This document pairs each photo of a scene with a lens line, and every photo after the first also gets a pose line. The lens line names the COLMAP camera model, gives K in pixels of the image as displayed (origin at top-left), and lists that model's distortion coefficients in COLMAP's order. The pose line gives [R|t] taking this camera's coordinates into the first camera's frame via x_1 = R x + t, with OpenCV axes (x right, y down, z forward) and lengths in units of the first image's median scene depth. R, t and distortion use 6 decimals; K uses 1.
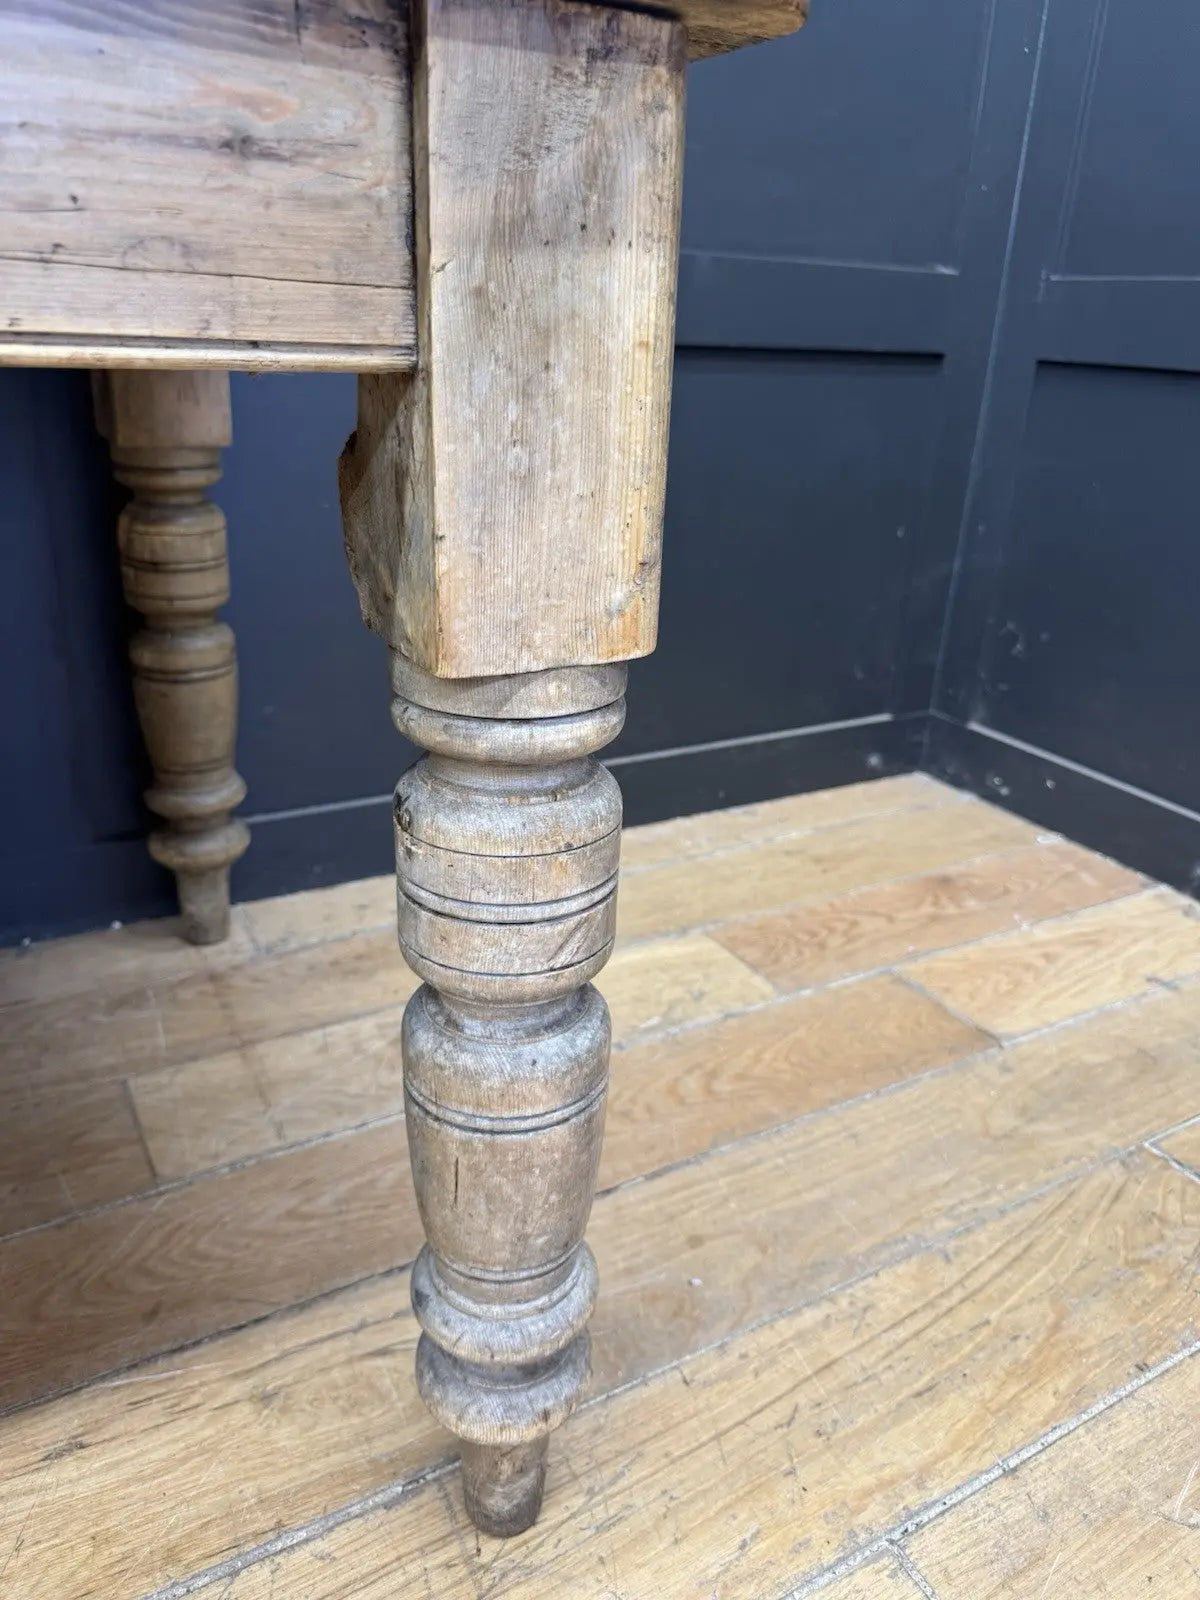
lens RADIAL K [[1156.7, 0, 609.4], [0, 1156.7, 804.6], [0, 0, 1]] dist [0.060381, -0.106341]
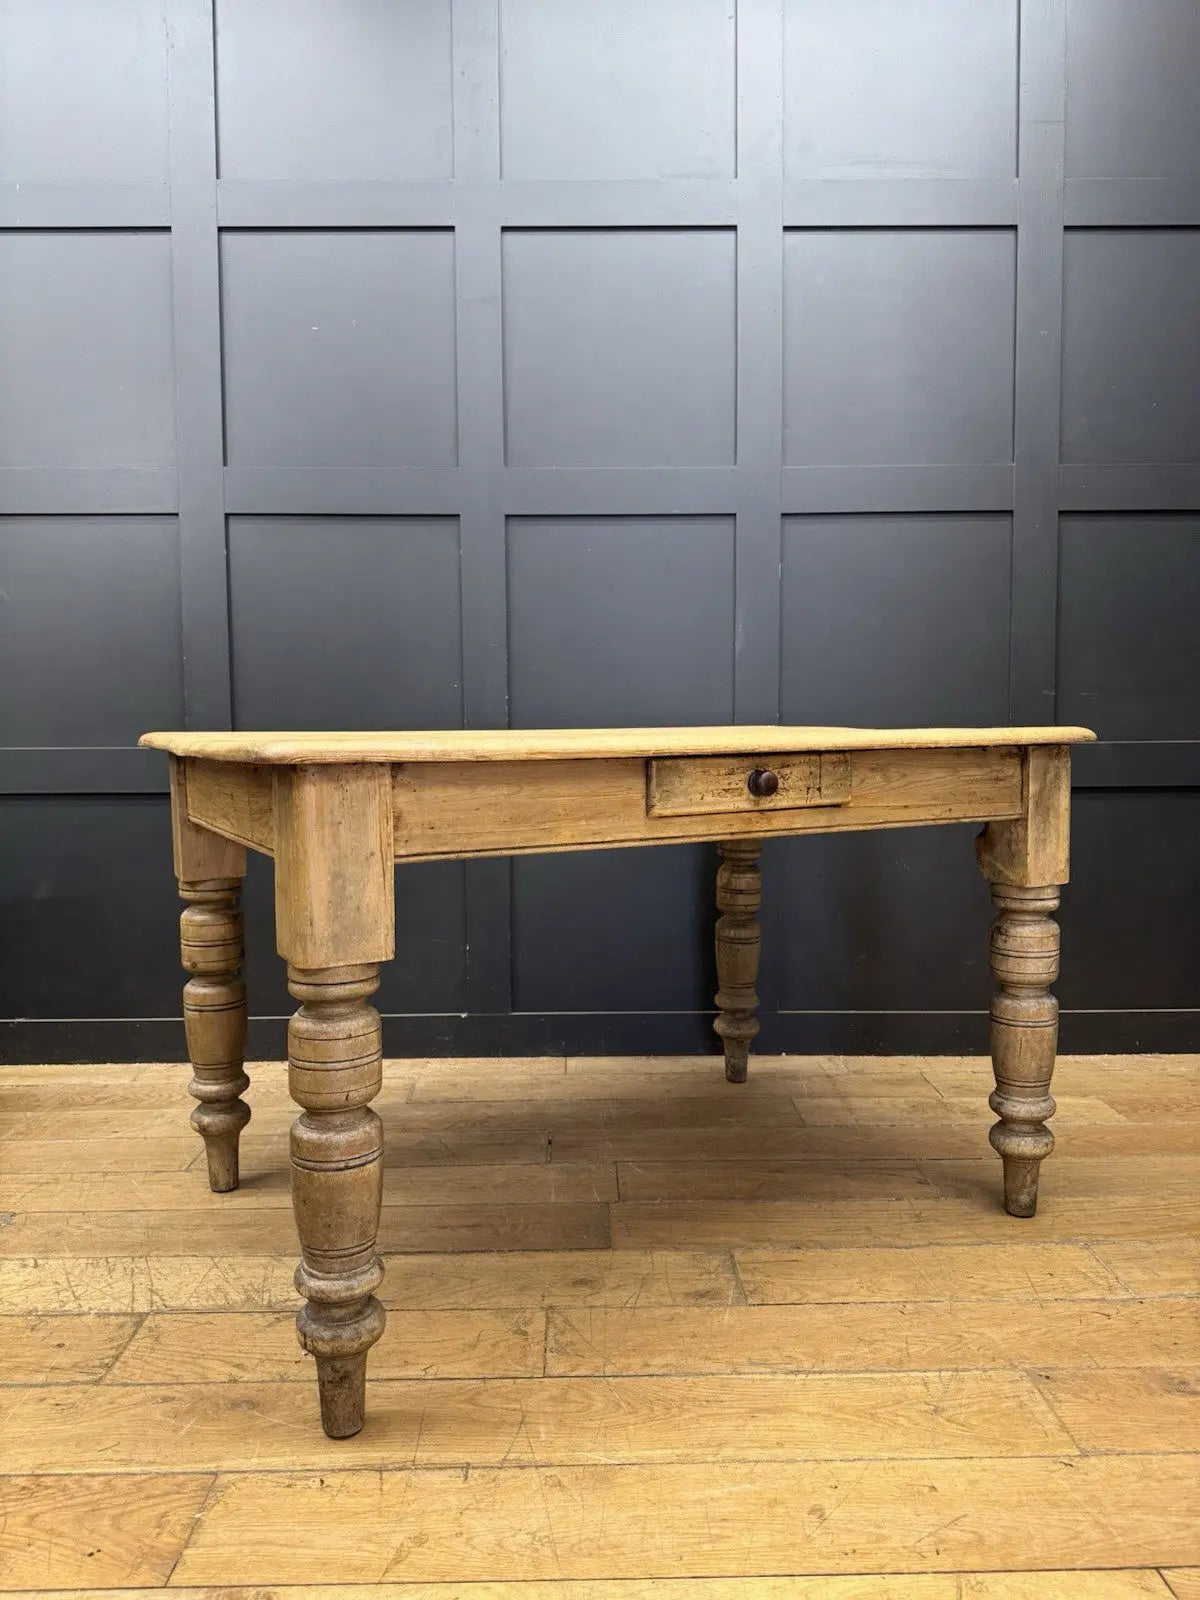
lens RADIAL K [[1156.7, 0, 595.4], [0, 1156.7, 791.8], [0, 0, 1]] dist [0.060381, -0.106341]
pose [[0.998548, -0.051452, -0.015981, -0.982452], [0.043343, 0.943352, -0.328950, 0.533038], [0.032001, 0.327779, 0.944212, -1.892938]]
